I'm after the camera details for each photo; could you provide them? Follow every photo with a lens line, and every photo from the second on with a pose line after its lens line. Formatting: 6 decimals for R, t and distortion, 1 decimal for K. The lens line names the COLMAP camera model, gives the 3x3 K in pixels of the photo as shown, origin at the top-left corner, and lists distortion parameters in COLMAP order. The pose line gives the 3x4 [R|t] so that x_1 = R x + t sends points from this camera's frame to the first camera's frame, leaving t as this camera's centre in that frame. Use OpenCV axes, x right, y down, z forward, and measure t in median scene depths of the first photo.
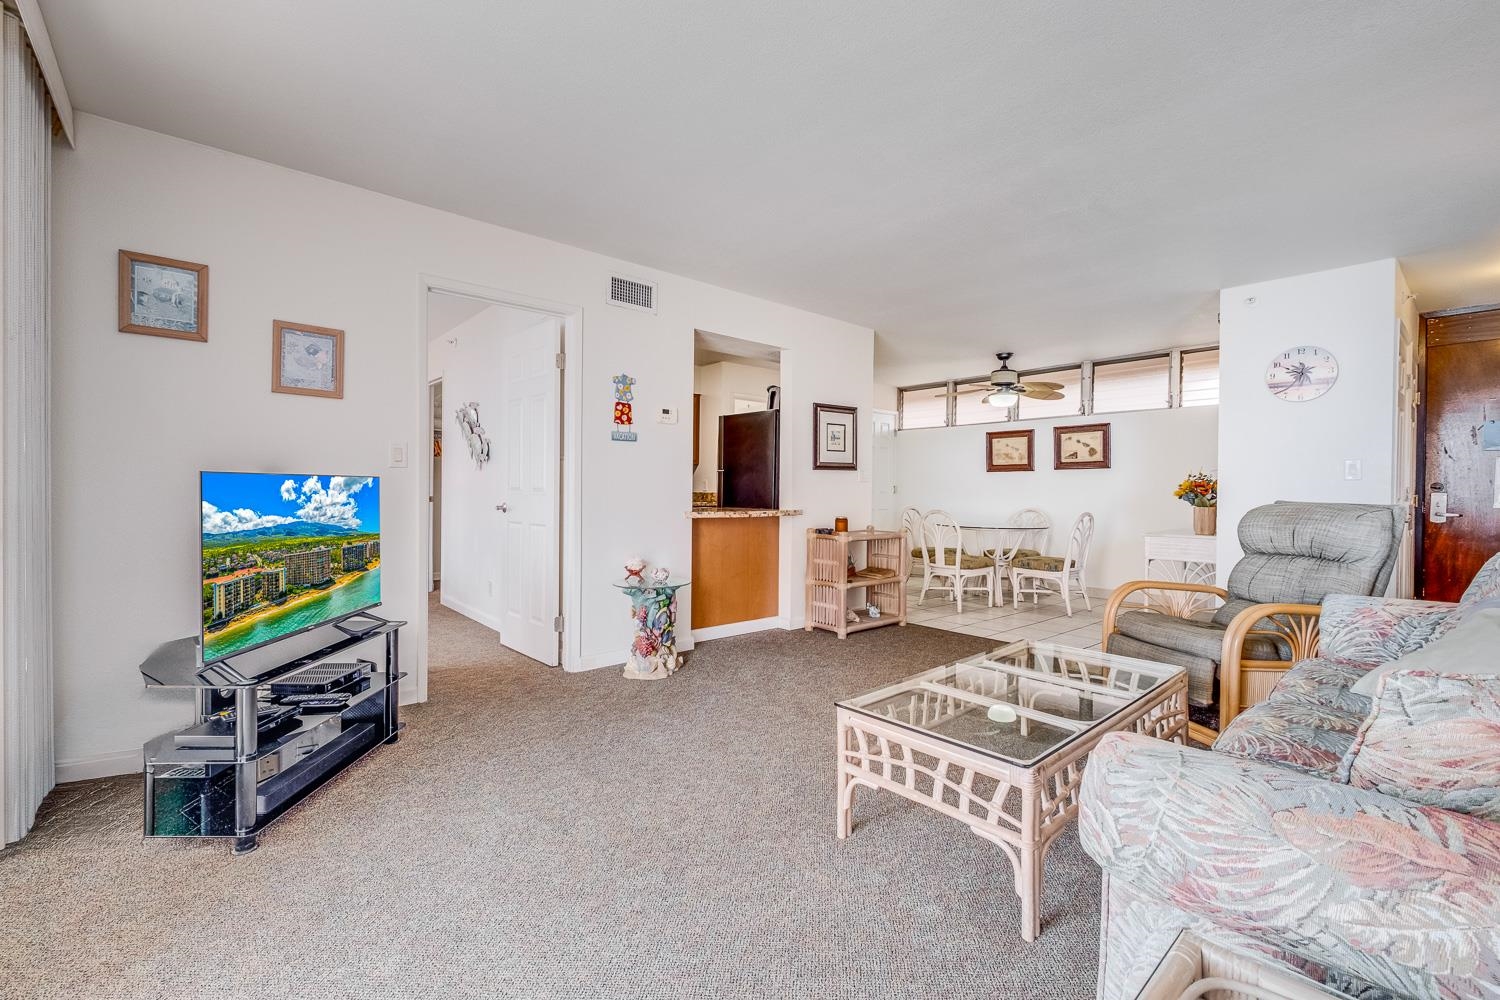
lens RADIAL K [[635.3, 0, 742.1], [0, 635.3, 494.2], [0, 0, 1]] dist [0.001469, -0.001230]
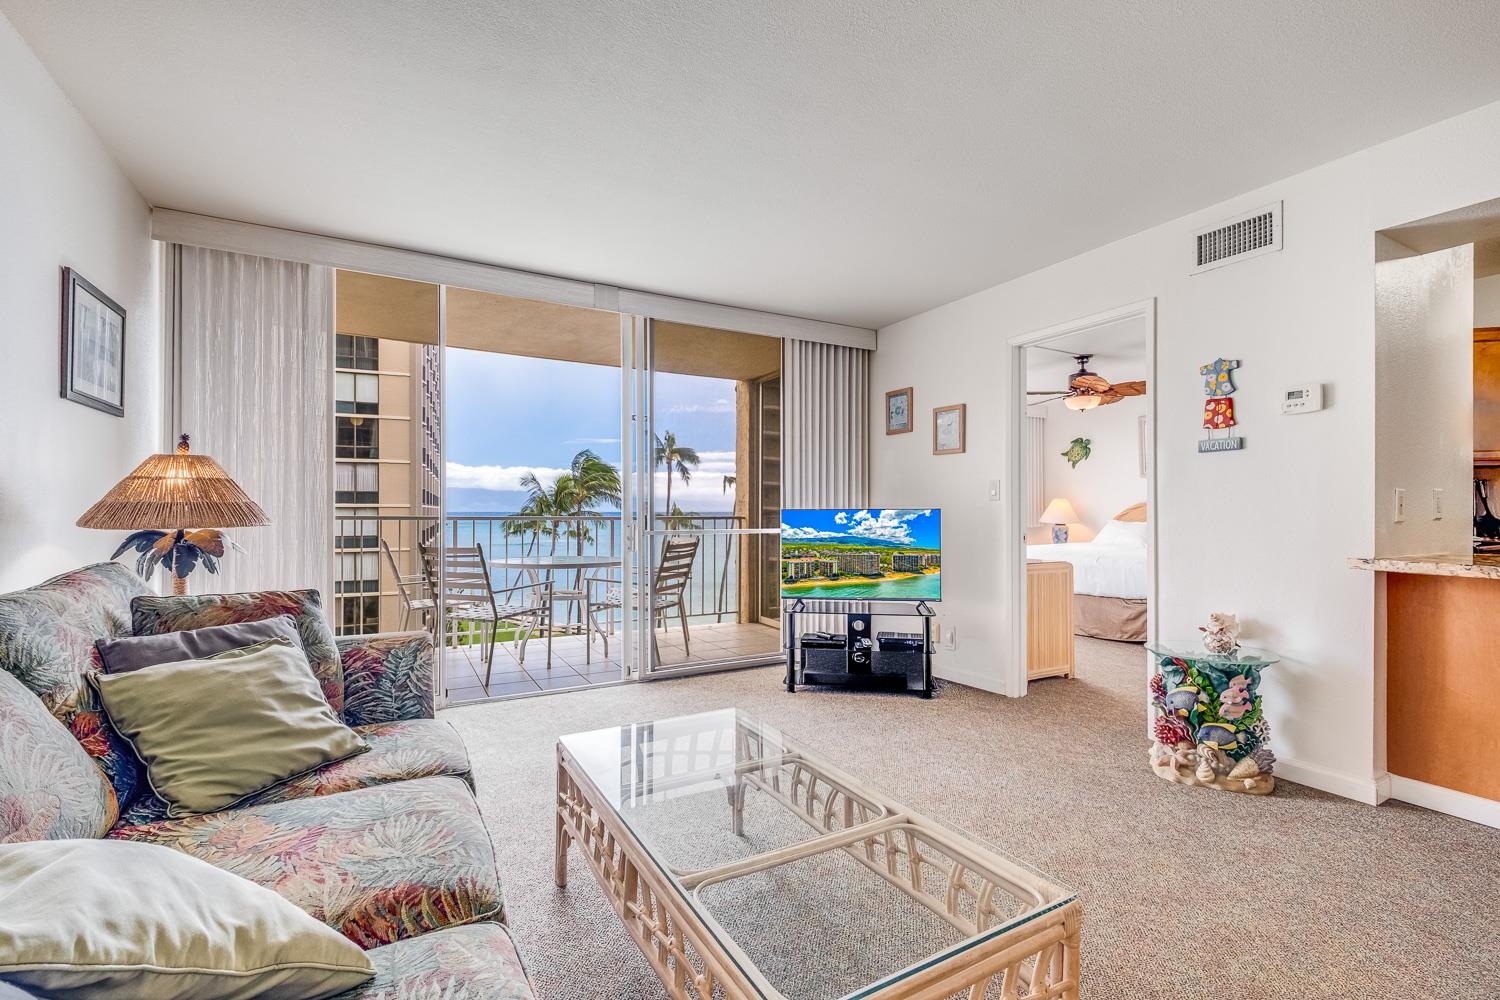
lens RADIAL K [[643.7, 0, 749.5], [0, 643.7, 509.6], [0, 0, 1]] dist [-0.006835, 0.000135]
pose [[-0.198297, -0.011771, -0.980071, 1.052312], [-0.008130, 0.999913, -0.010365, -0.009108], [0.980108, 0.005913, -0.198376, 1.031617]]
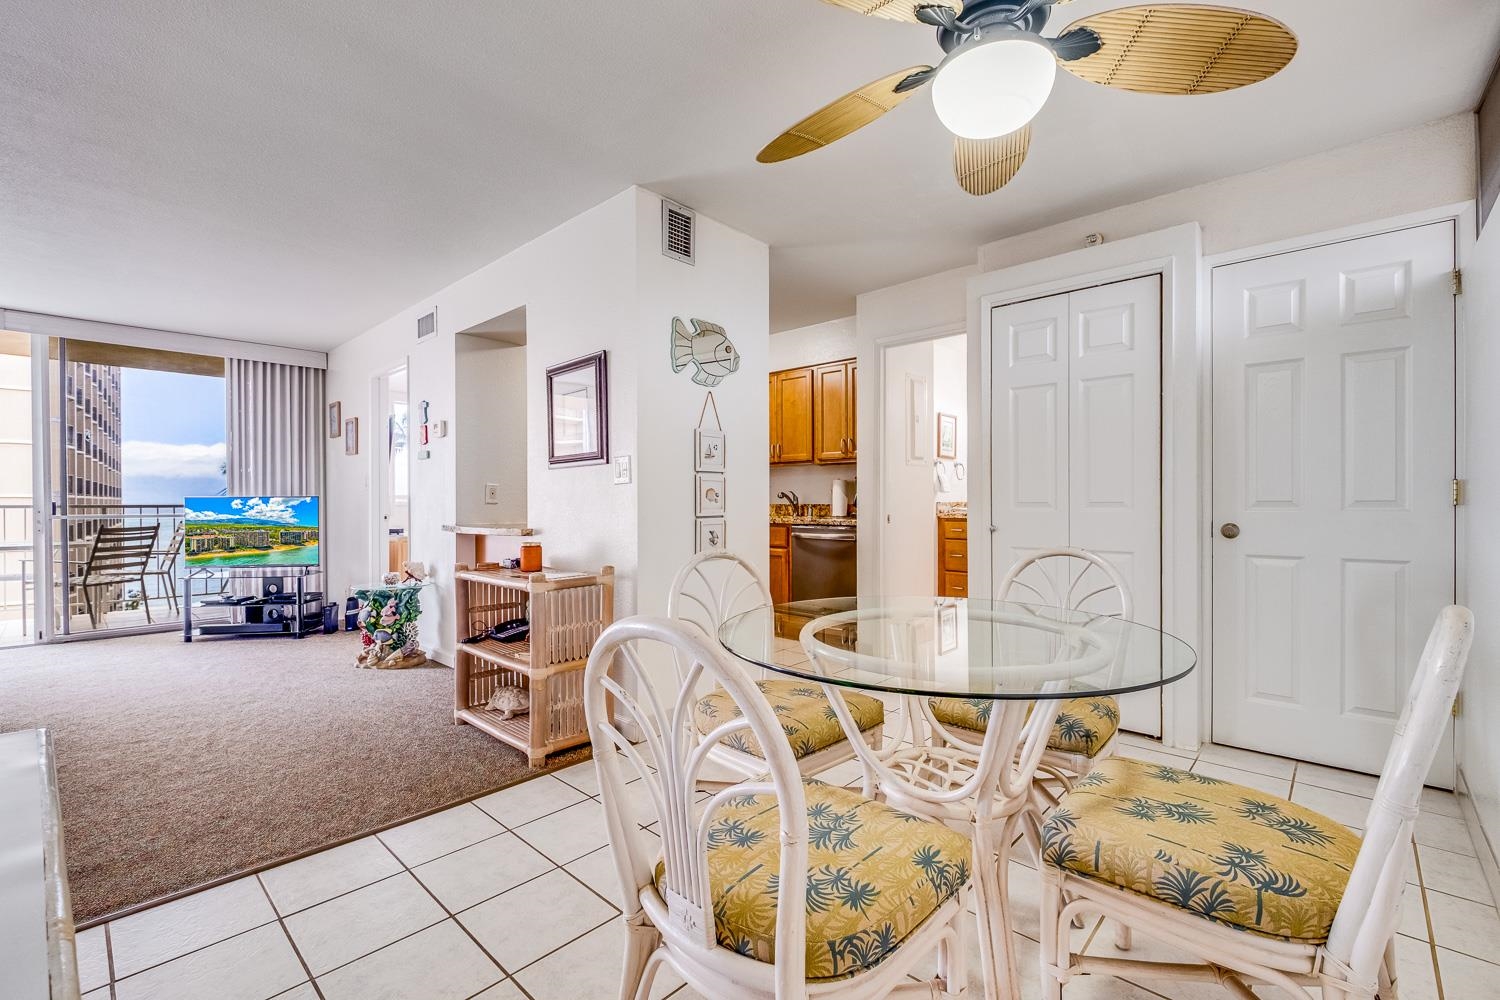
lens RADIAL K [[643.7, 0, 753.3], [0, 643.7, 503.3], [0, 0, 1]] dist [-0.006835, 0.000135]
pose [[0.116017, -0.004686, -0.993236, 1.703846], [-0.002397, 0.999985, -0.004998, -0.001400], [0.993244, 0.002961, 0.116004, 2.423185]]
